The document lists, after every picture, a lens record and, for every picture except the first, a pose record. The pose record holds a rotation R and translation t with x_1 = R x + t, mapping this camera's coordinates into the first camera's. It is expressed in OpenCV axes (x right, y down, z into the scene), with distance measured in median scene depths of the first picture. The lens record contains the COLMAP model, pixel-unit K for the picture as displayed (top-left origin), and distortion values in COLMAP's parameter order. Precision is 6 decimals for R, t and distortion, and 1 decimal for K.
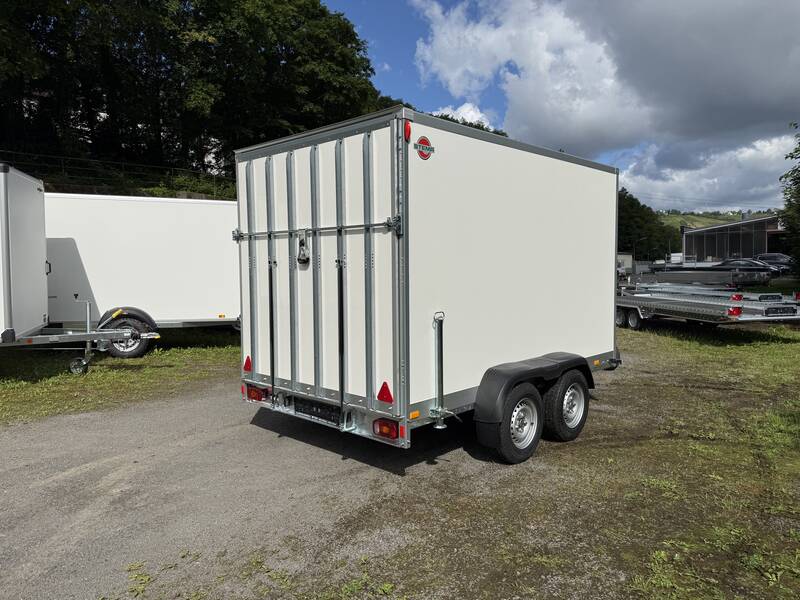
lens RADIAL K [[566.8, 0, 398.5], [0, 566.8, 295.9], [0, 0, 1]] dist [0.029567, -0.034636]
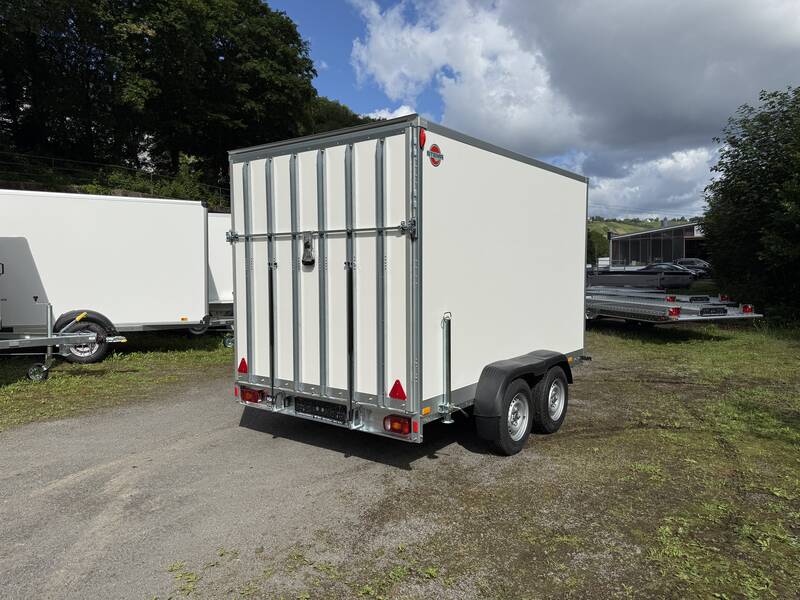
lens RADIAL K [[566.8, 0, 400.8], [0, 566.8, 301.1], [0, 0, 1]] dist [0.029567, -0.034636]
pose [[0.993137, -0.002611, 0.116928, -0.071135], [0.002127, 0.999989, 0.004264, 0.001642], [-0.116937, -0.003986, 0.993131, -0.015396]]
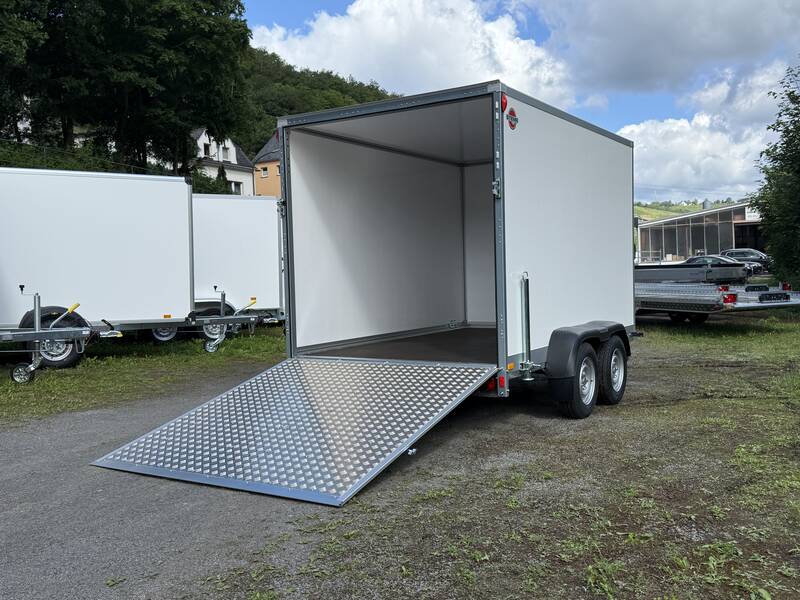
lens RADIAL K [[776.6, 0, 400.2], [0, 776.6, 310.1], [0, 0, 1]] dist [0.042387, 0.000000]
pose [[0.984228, -0.026873, 0.174849, -0.220188], [0.028638, 0.999561, -0.007576, 0.056282], [-0.174569, 0.012464, 0.984566, -0.216628]]
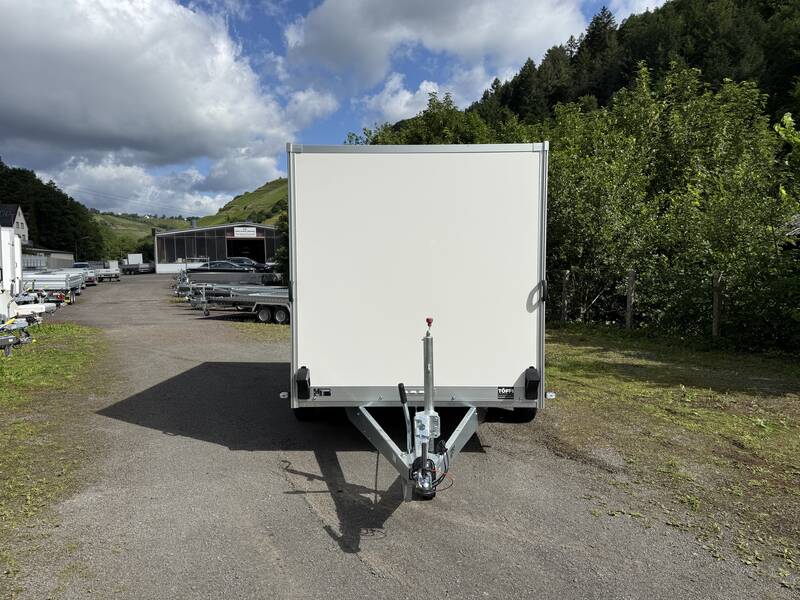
lens RADIAL K [[566.8, 0, 398.5], [0, 566.8, 313.4], [0, 0, 1]] dist [0.029567, -0.034636]
pose [[0.588523, -0.062437, 0.806066, -0.656797], [0.038302, 0.998047, 0.049343, -0.018329], [-0.807573, 0.001835, 0.589765, 0.231653]]
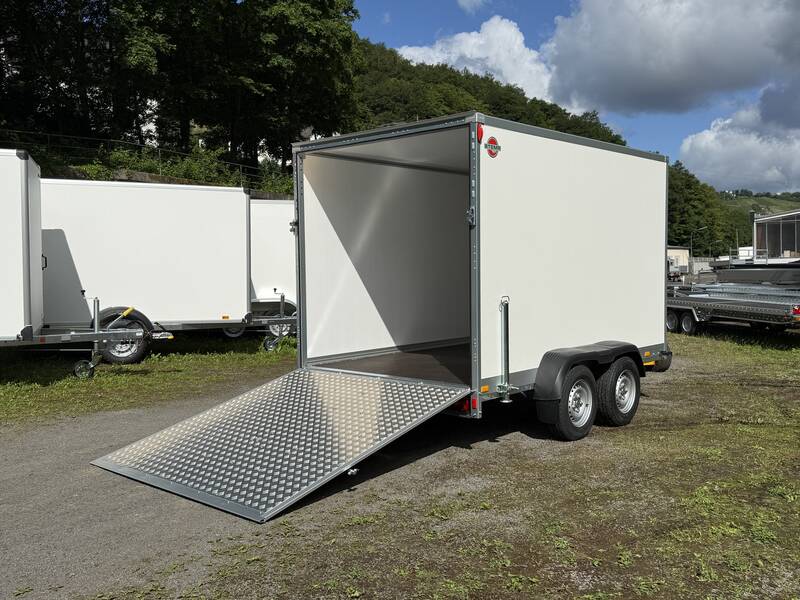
lens RADIAL K [[763.2, 0, 400.9], [0, 763.2, 301.1], [0, 0, 1]] dist [0.027568, 0.000000]
pose [[0.999558, -0.005309, 0.029257, -0.090729], [0.005503, 0.999964, -0.006527, 0.024694], [-0.029222, 0.006685, 0.999551, -0.244300]]
